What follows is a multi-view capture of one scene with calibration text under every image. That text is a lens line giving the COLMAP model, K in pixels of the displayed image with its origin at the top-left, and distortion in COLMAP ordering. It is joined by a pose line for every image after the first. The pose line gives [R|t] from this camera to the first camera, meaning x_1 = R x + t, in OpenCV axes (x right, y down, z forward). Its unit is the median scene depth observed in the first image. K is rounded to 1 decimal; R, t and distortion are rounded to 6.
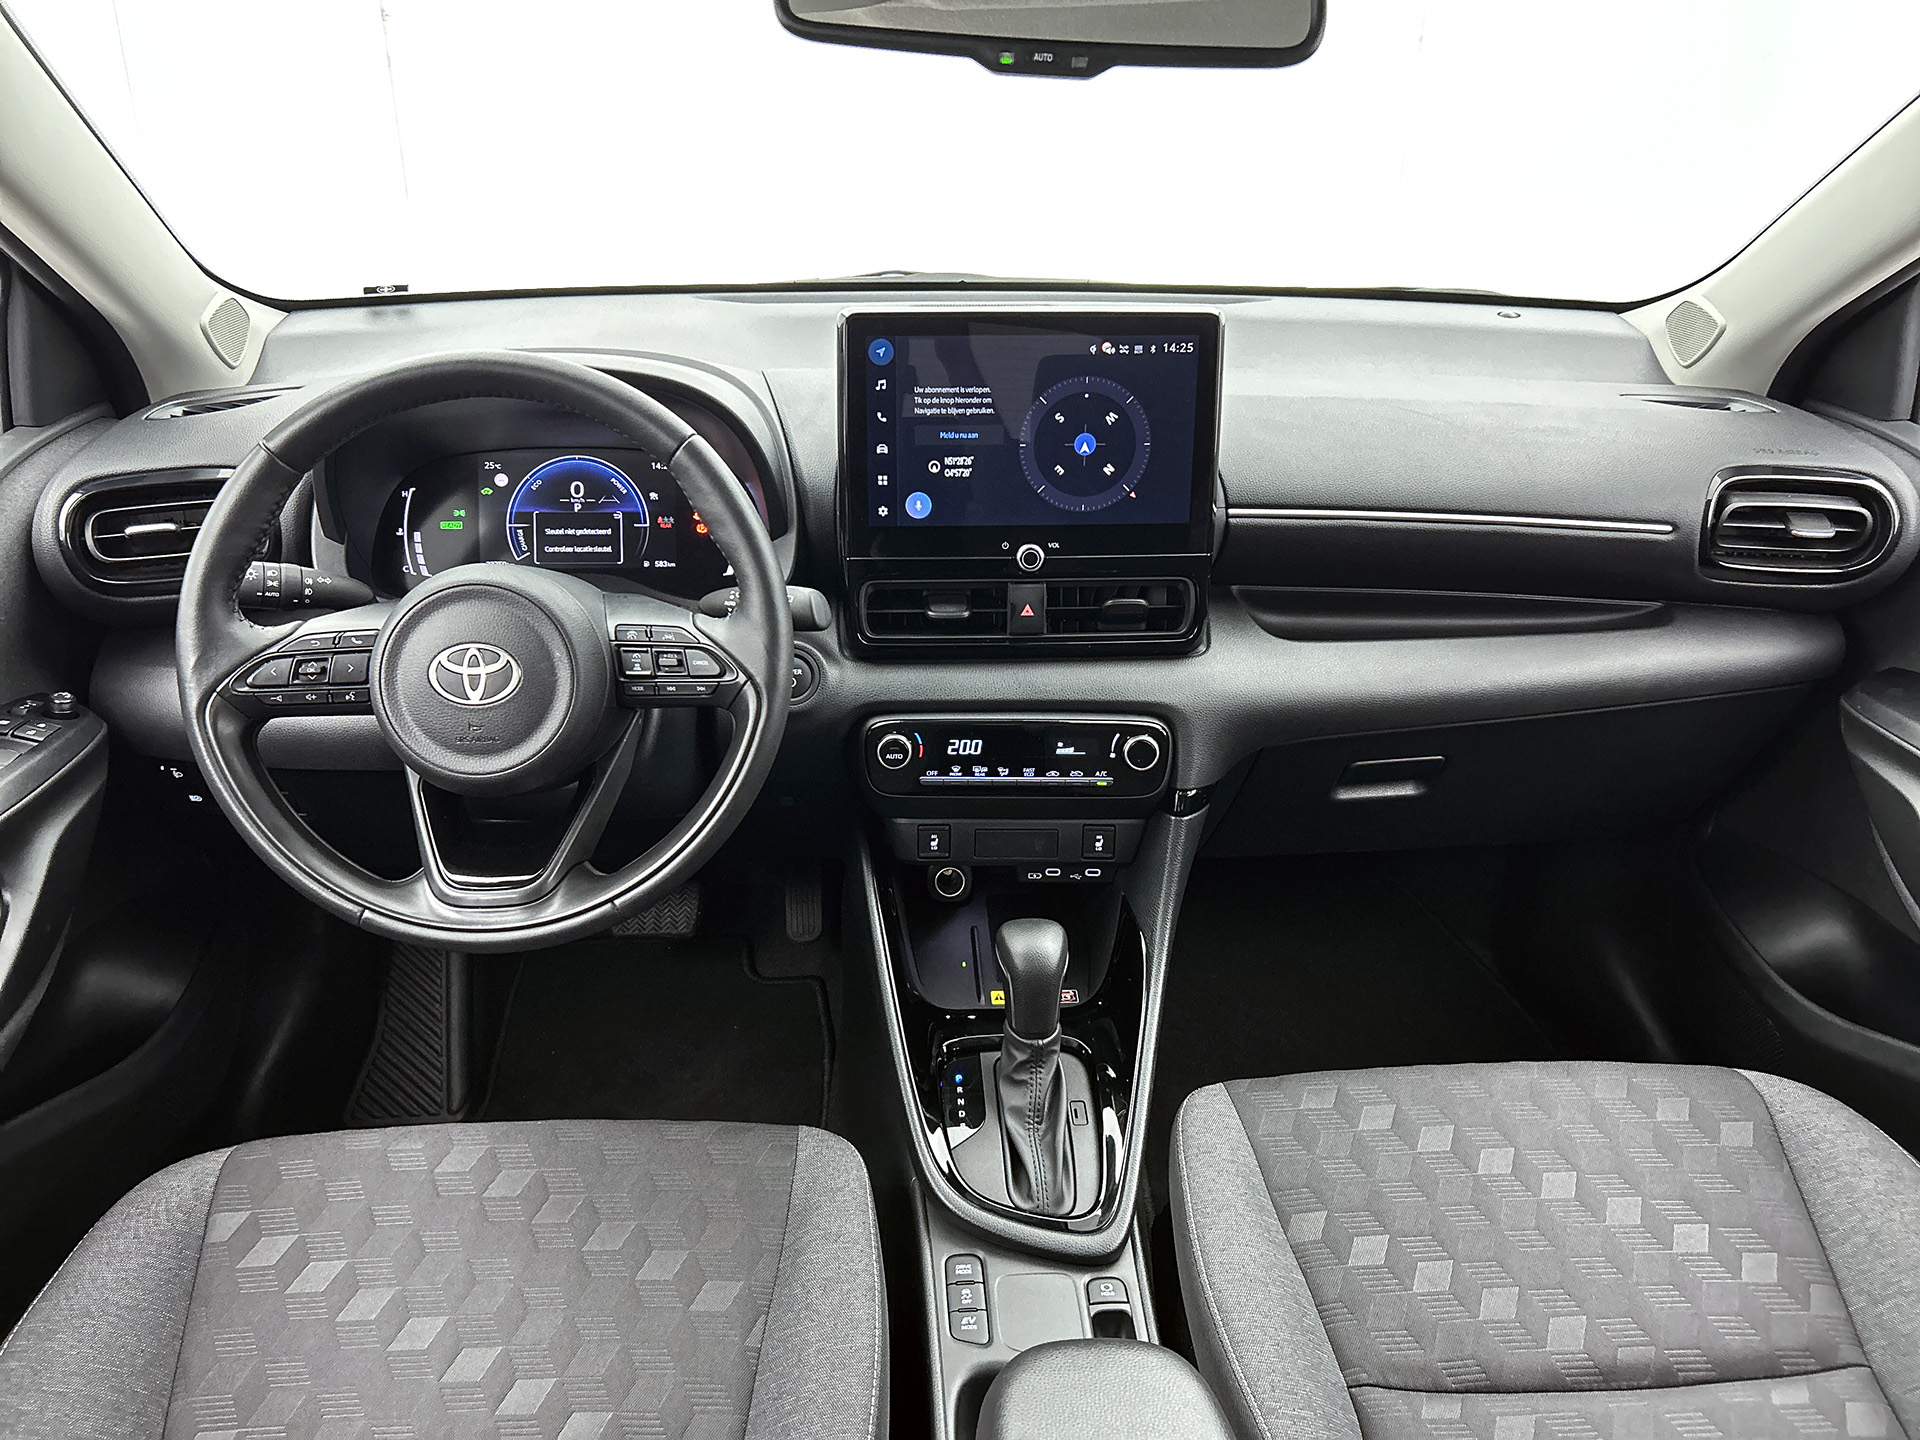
lens RADIAL K [[1427.7, 0, 943.5], [0, 1427.7, 705.7], [0, 0, 1]] dist [0.121041, -0.178015]
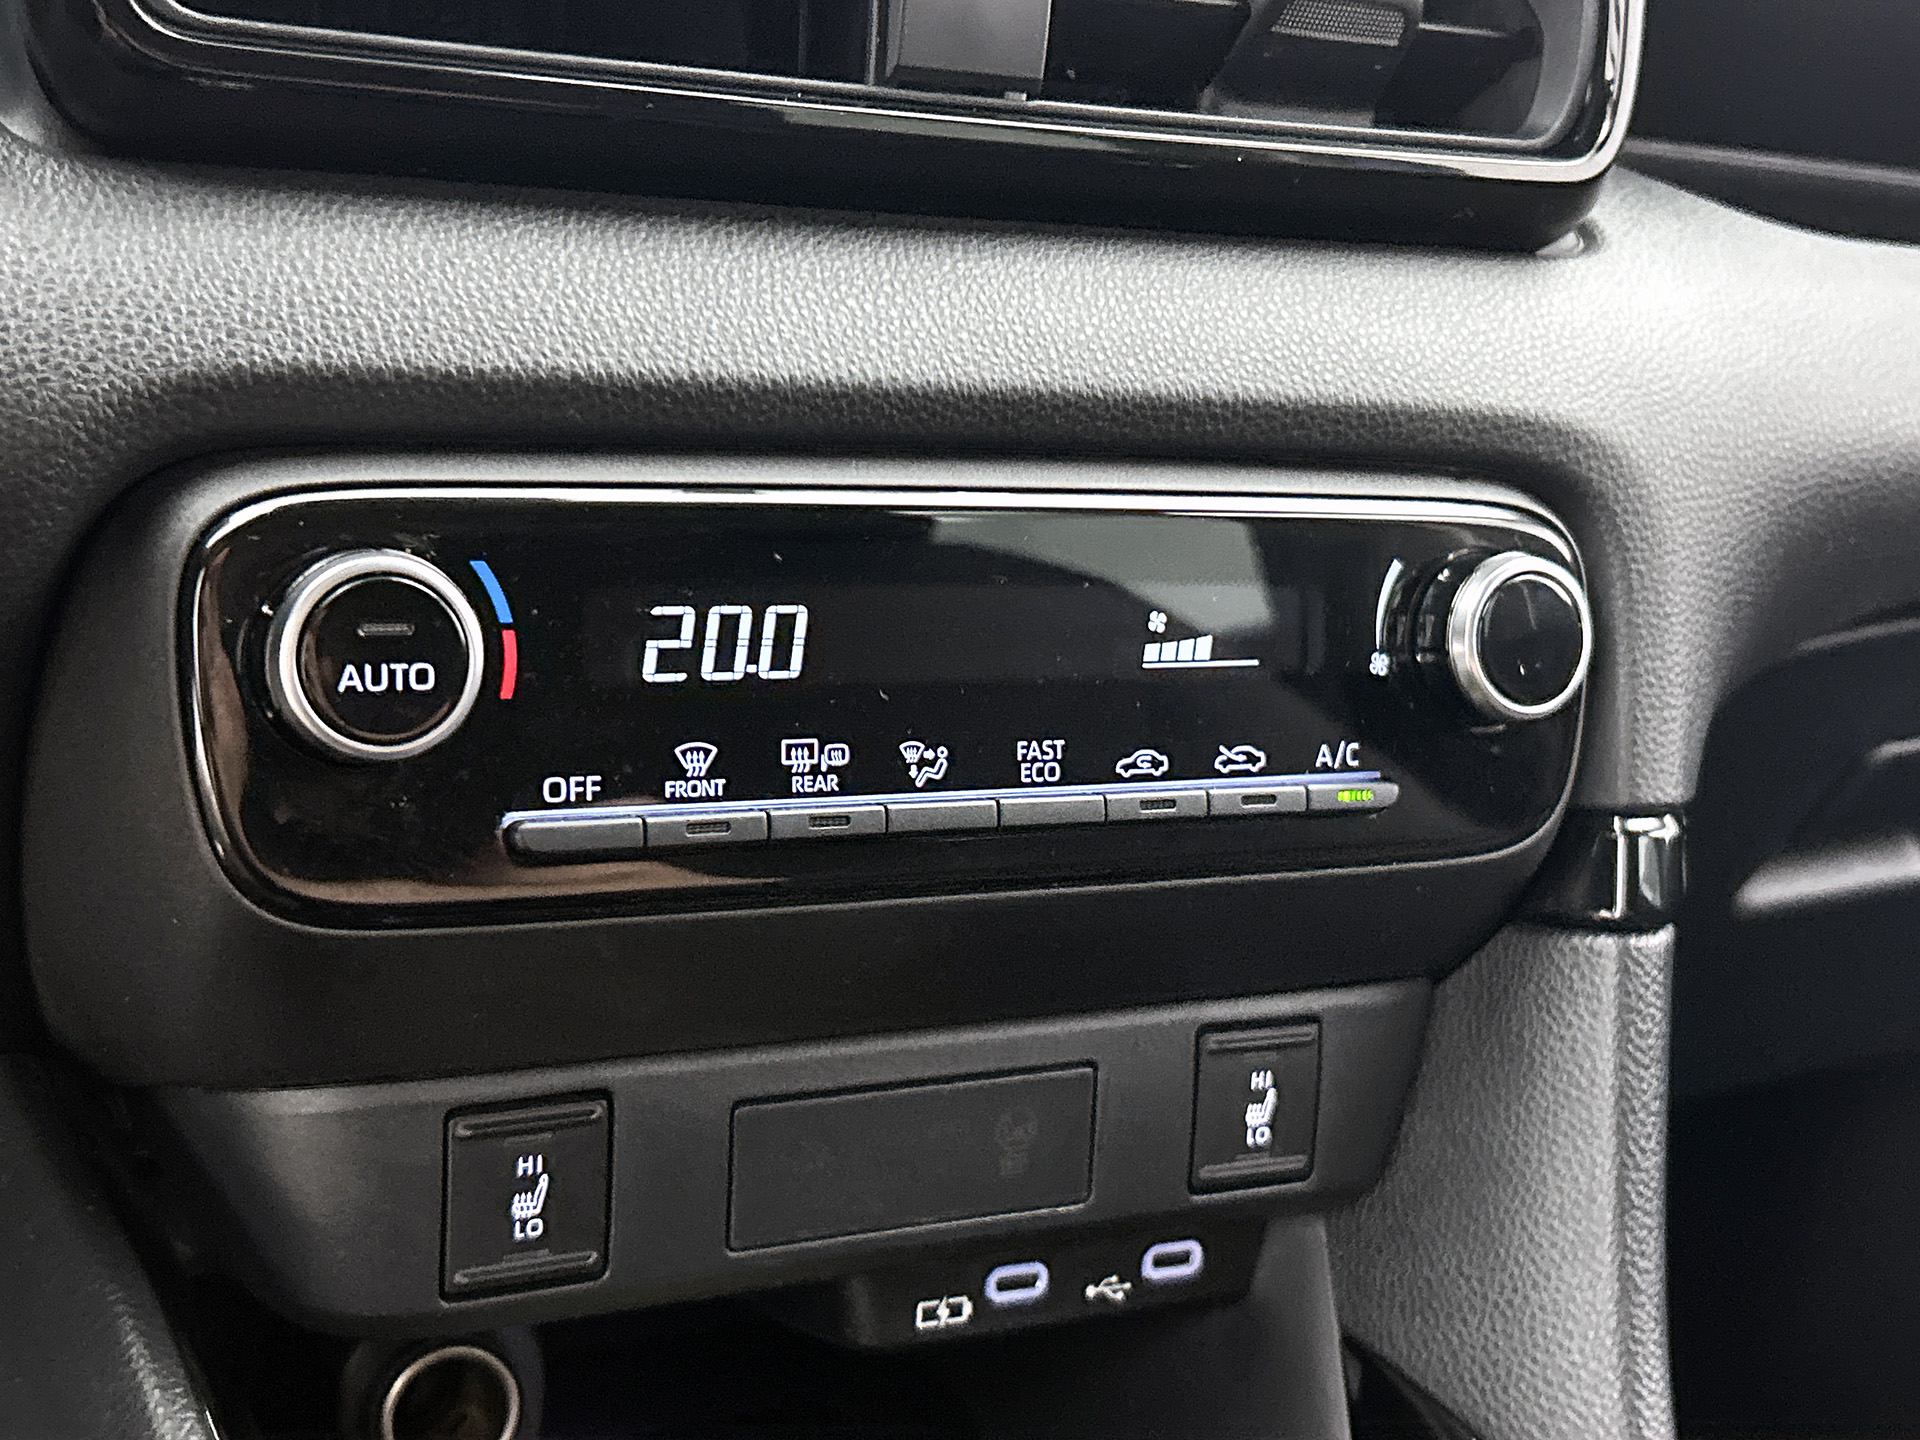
lens RADIAL K [[2513.9, 0, 960.0], [0, 2513.9, 720.0], [0, 0, 1]] dist [0.231315, -0.992081]
pose [[0.898522, -0.038209, 0.437262, -0.103395], [0.103223, 0.986659, -0.125893, 0.084103], [-0.426618, 0.158253, 0.890479, 0.692823]]
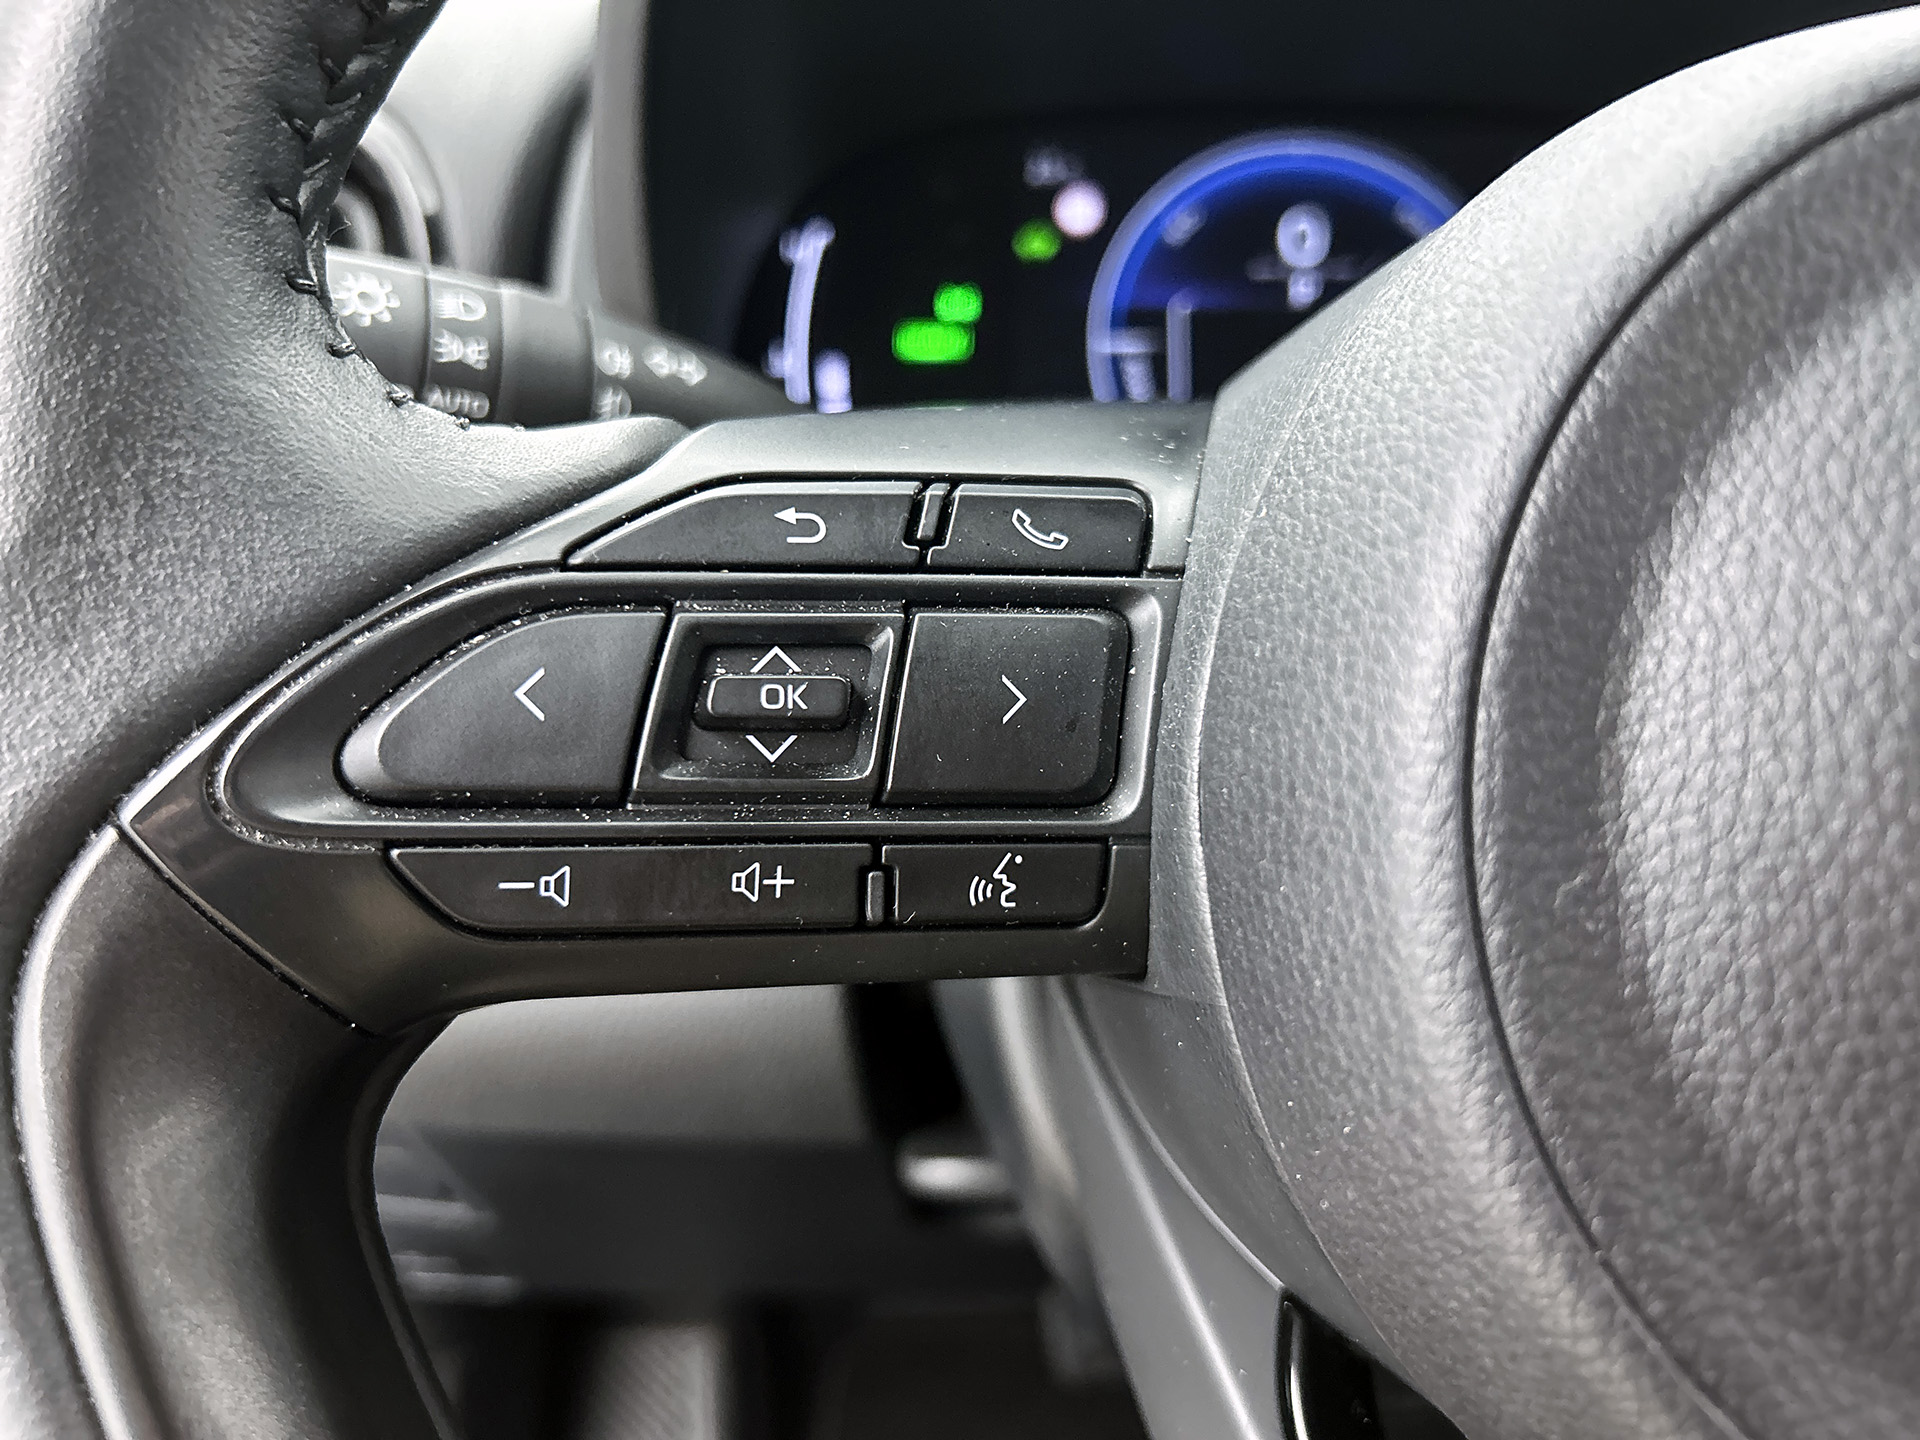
lens RADIAL K [[1522.9, 0, 953.8], [0, 1522.9, 682.4], [0, 0, 1]] dist [0.061501, -0.205133]
pose [[0.999479, -0.001969, -0.032208, -0.342348], [-0.001948, 0.992635, -0.121130, -0.005876], [0.032209, 0.121130, 0.992114, 0.700770]]
